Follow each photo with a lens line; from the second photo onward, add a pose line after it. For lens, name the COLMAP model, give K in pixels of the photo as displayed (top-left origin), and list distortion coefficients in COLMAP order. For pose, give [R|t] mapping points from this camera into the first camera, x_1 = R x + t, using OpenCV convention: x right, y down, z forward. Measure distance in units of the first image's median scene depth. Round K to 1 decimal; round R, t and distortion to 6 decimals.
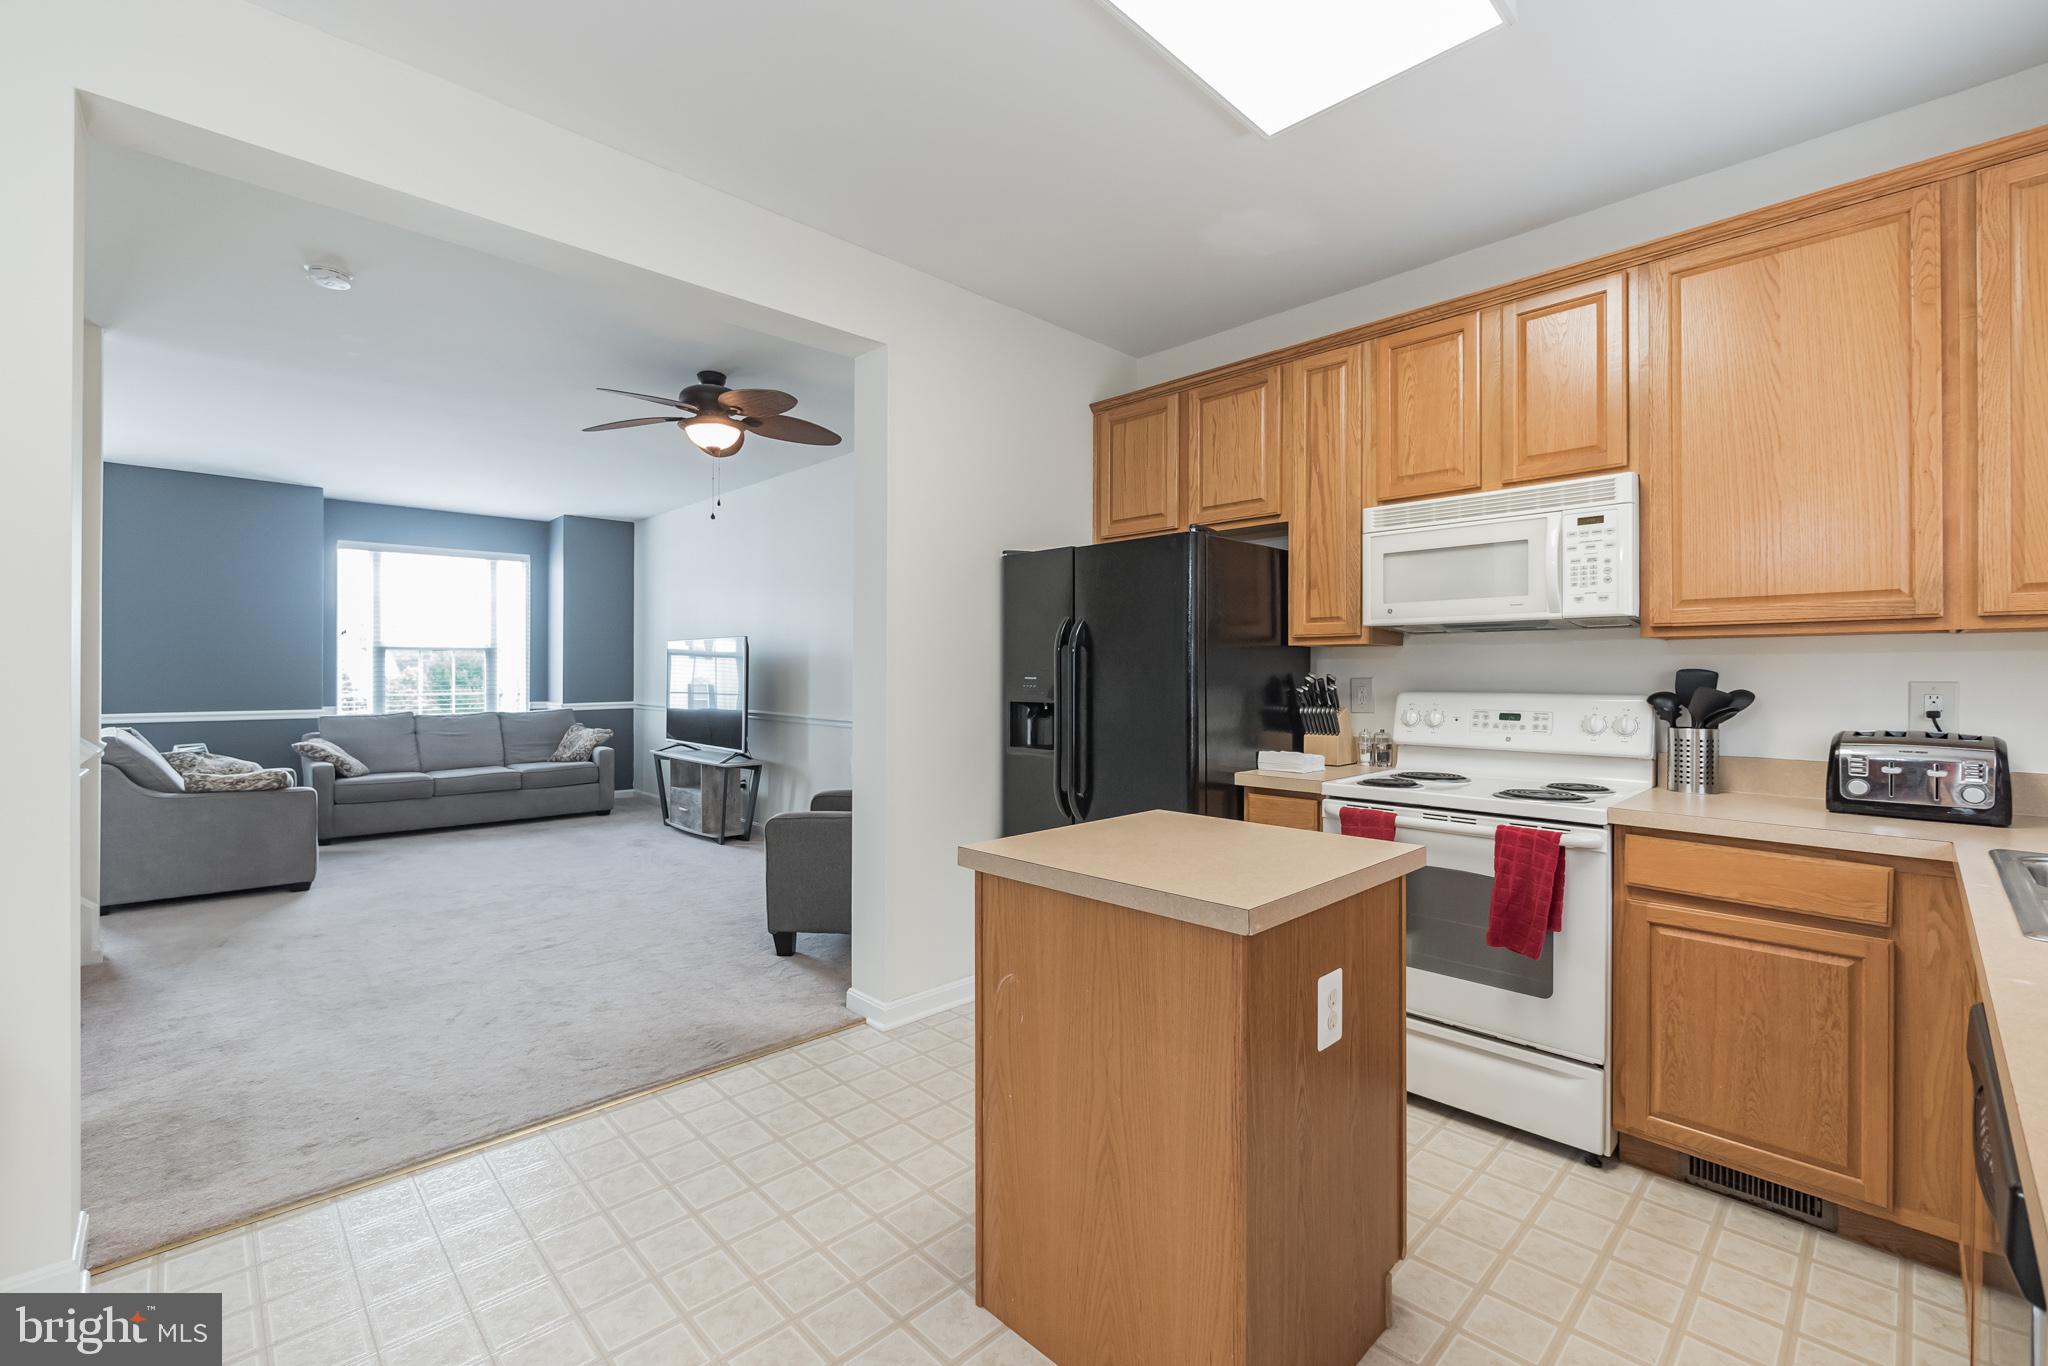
lens RADIAL K [[889.2, 0, 1024.0], [0, 889.2, 683.0], [0, 0, 1]] dist [0.001413, 0.000253]
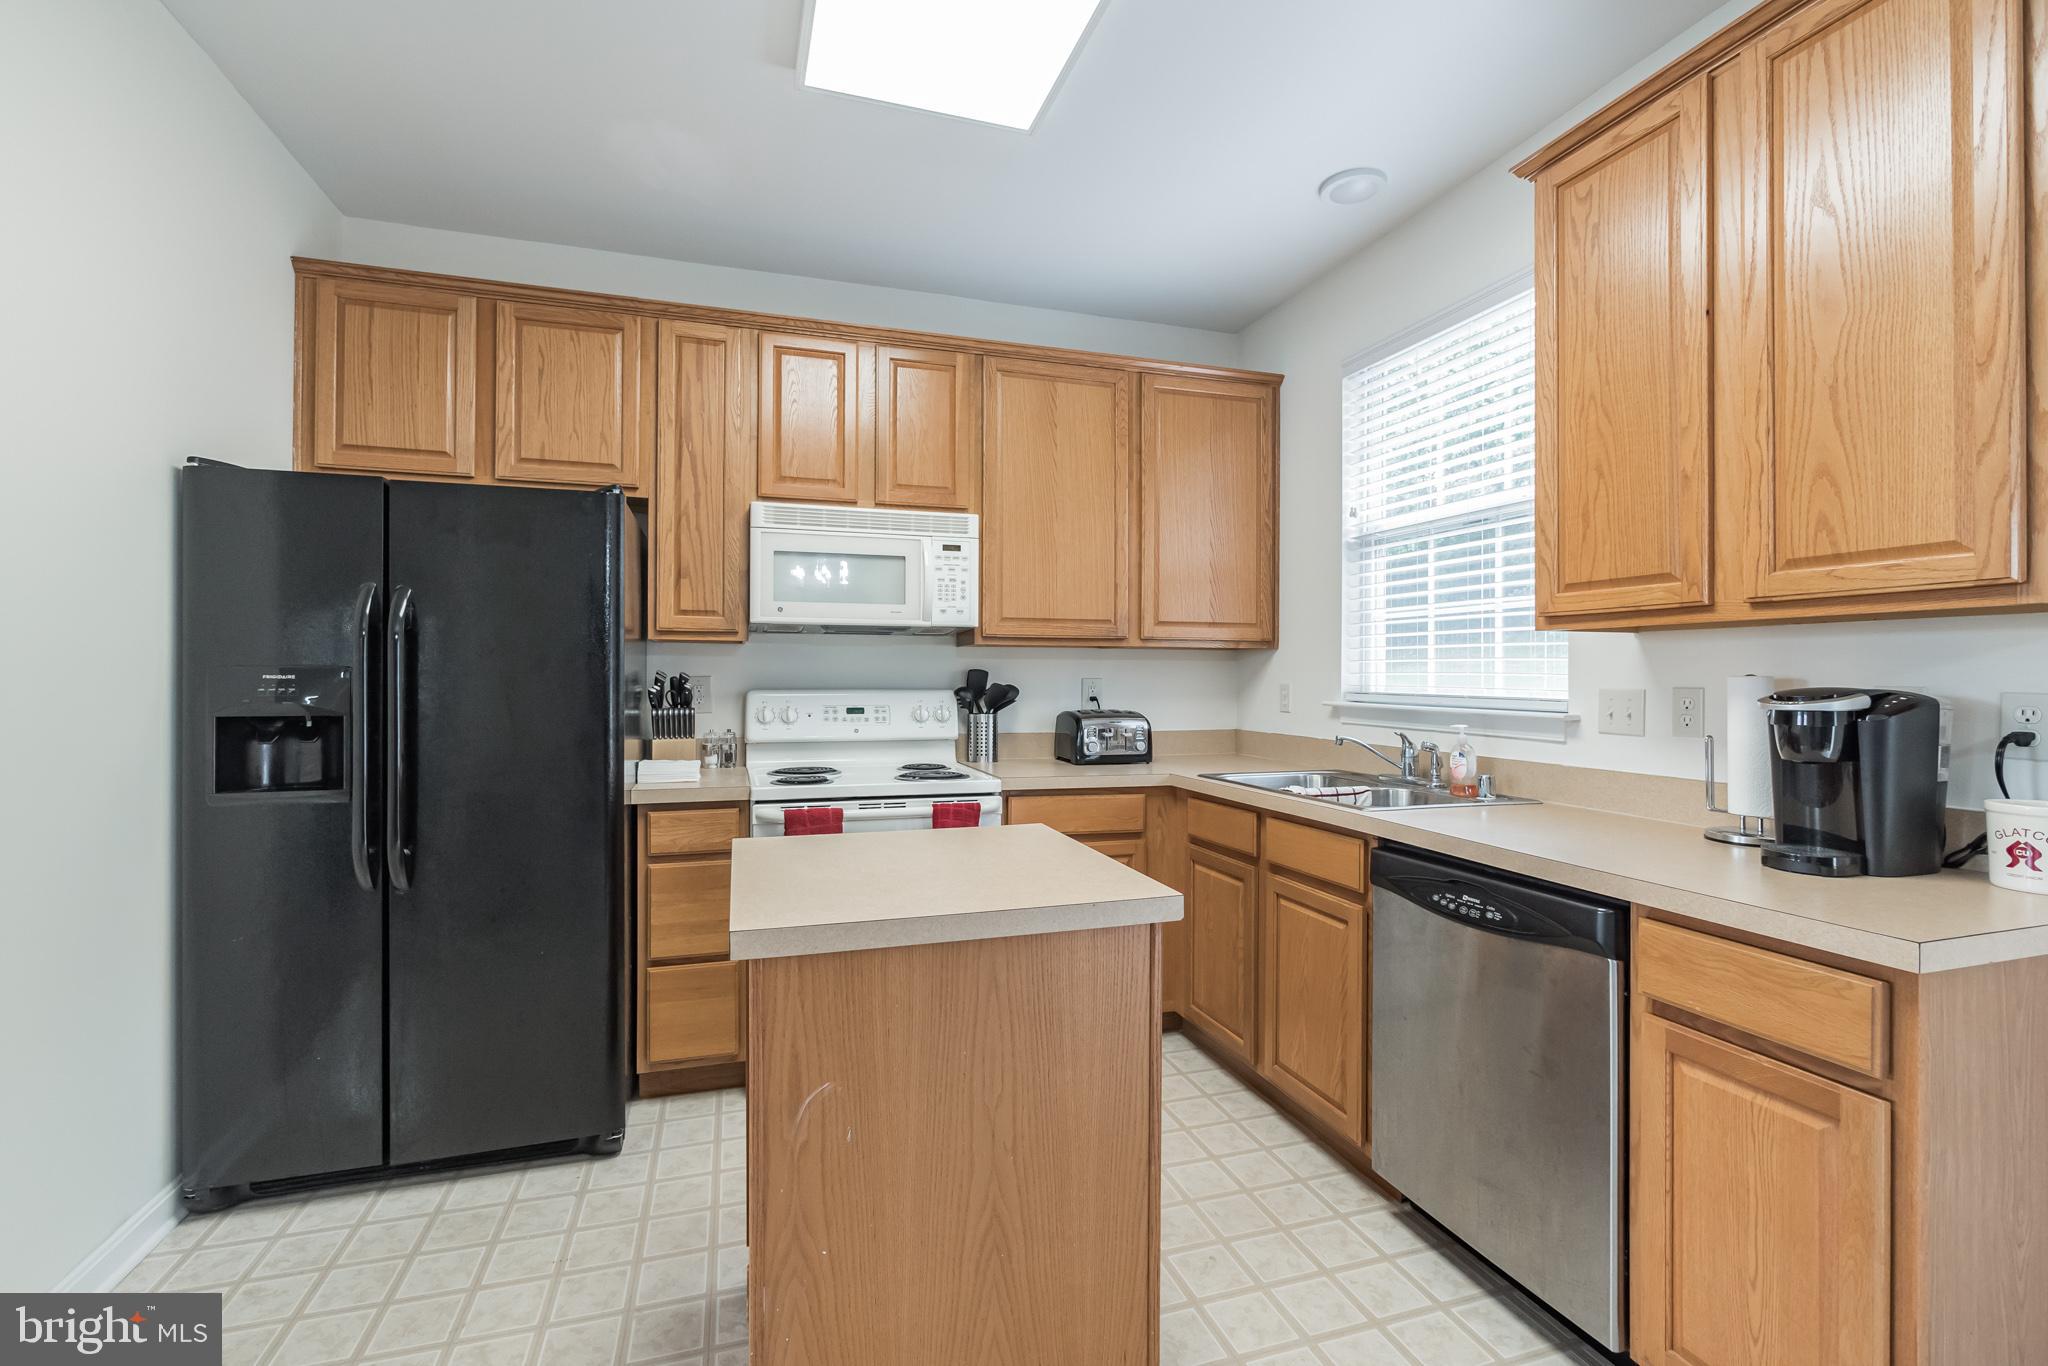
lens RADIAL K [[869.9, 0, 1024.0], [0, 869.9, 683.0], [0, 0, 1]] dist [-0.005672, 0.000026]
pose [[0.452059, -0.007128, 0.891960, -0.336091], [0.006012, 0.999970, 0.004945, -0.001157], [-0.891968, 0.003127, 0.452088, 0.314717]]
